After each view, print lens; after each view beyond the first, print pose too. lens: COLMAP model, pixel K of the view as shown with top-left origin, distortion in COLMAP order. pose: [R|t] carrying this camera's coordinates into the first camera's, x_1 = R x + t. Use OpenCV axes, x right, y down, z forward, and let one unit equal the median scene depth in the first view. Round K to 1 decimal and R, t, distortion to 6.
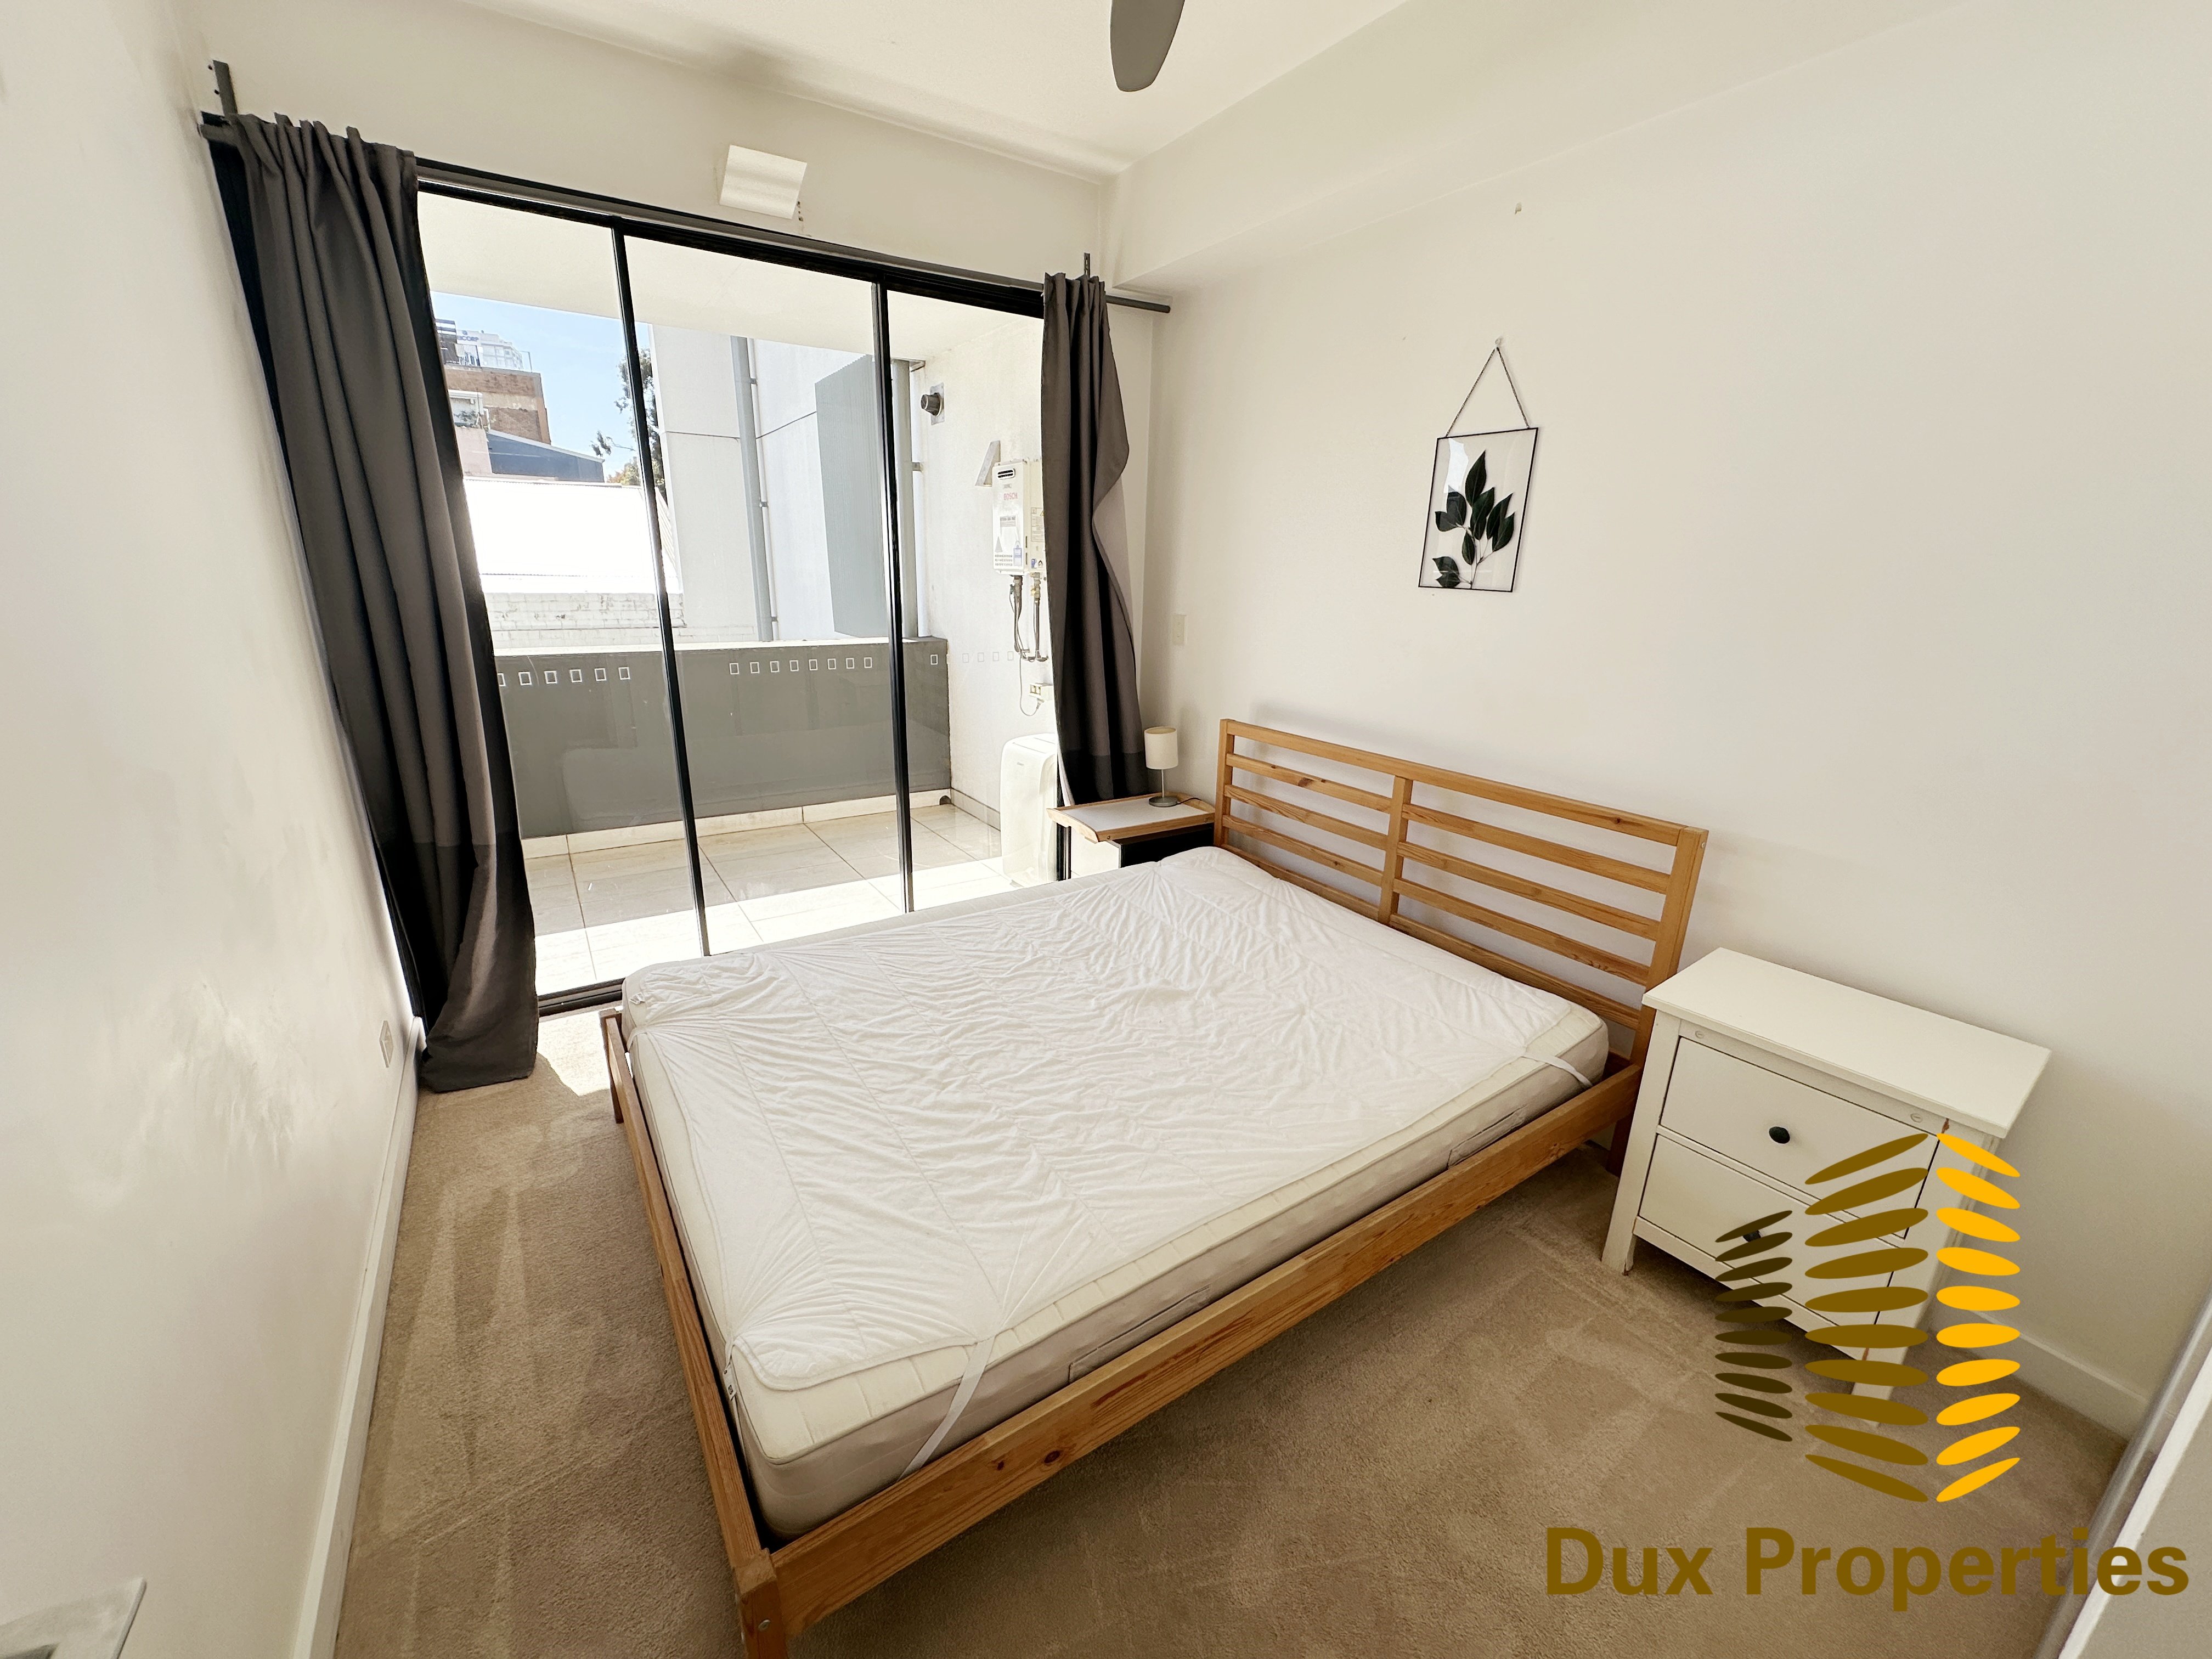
lens RADIAL K [[883.3, 0, 1103.2], [0, 883.3, 837.1], [0, 0, 1]] dist [0.000653, -0.000005]
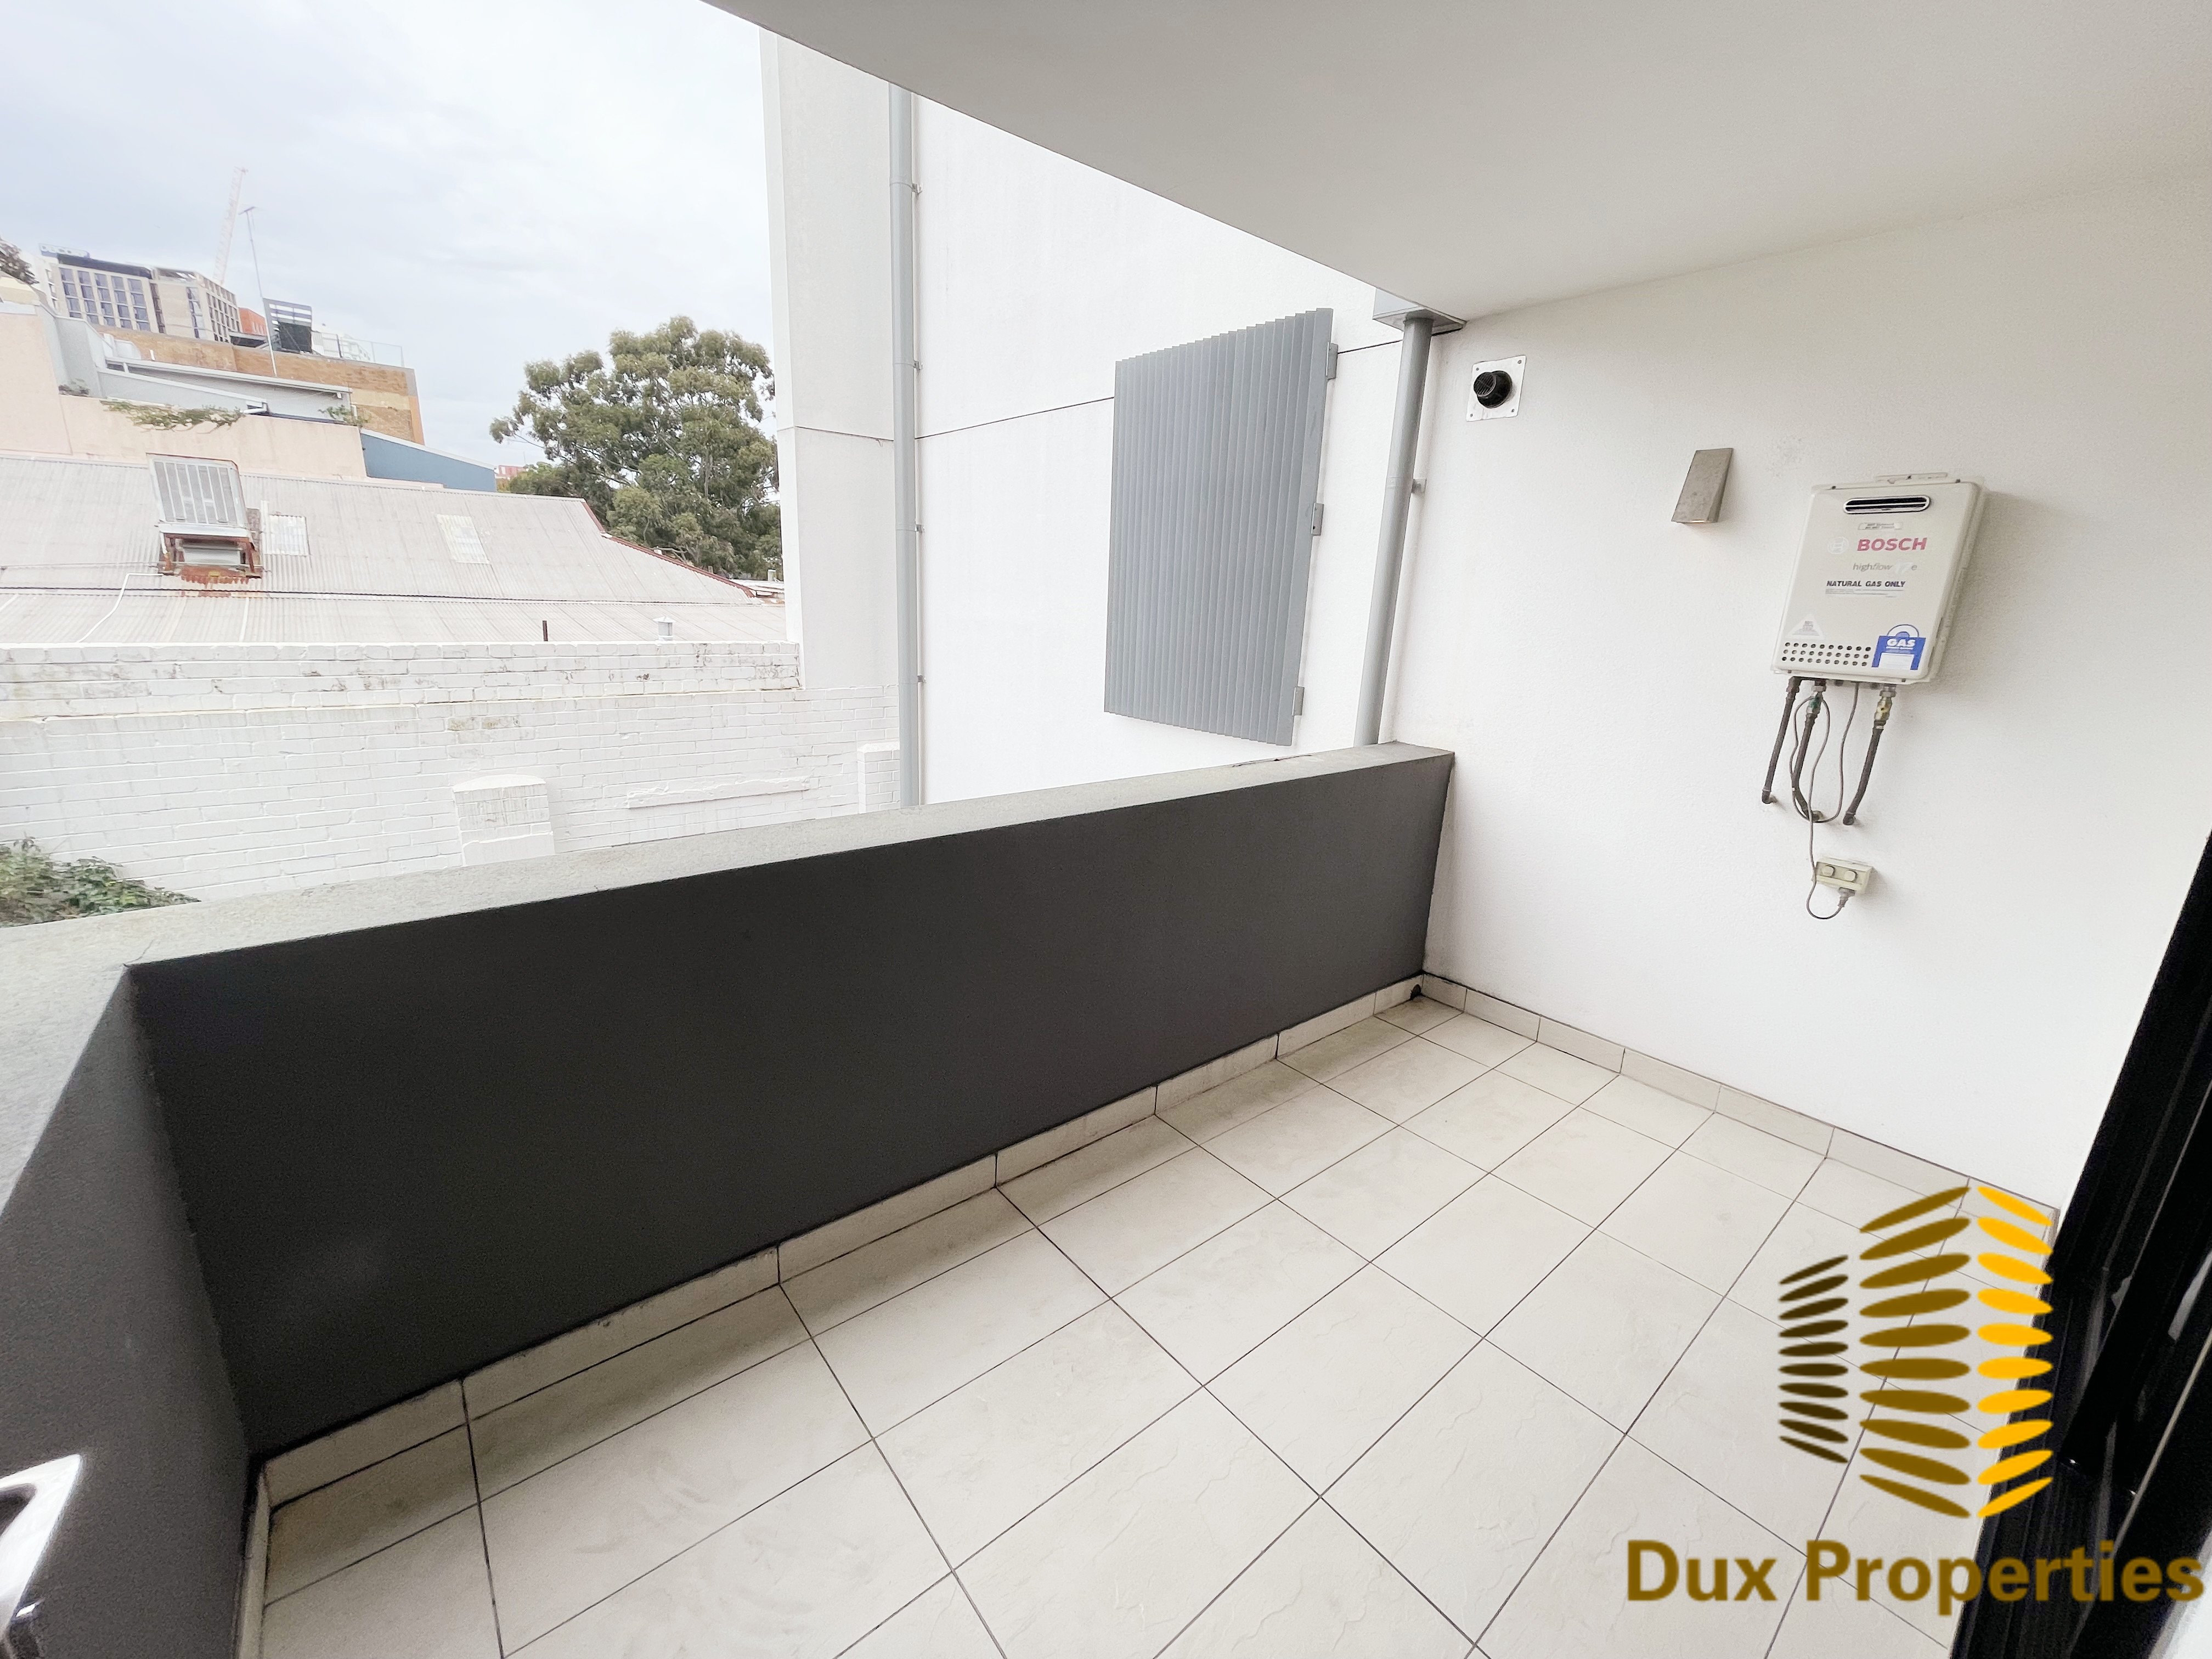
lens RADIAL K [[889.2, 0, 1105.4], [0, 889.2, 822.7], [0, 0, 1]] dist [-0.002060, -0.000276]
pose [[0.995190, -0.019502, 0.096007, -0.310261], [0.022160, 0.999398, -0.026692, -0.102584], [-0.095429, 0.028691, 0.995023, 0.239982]]
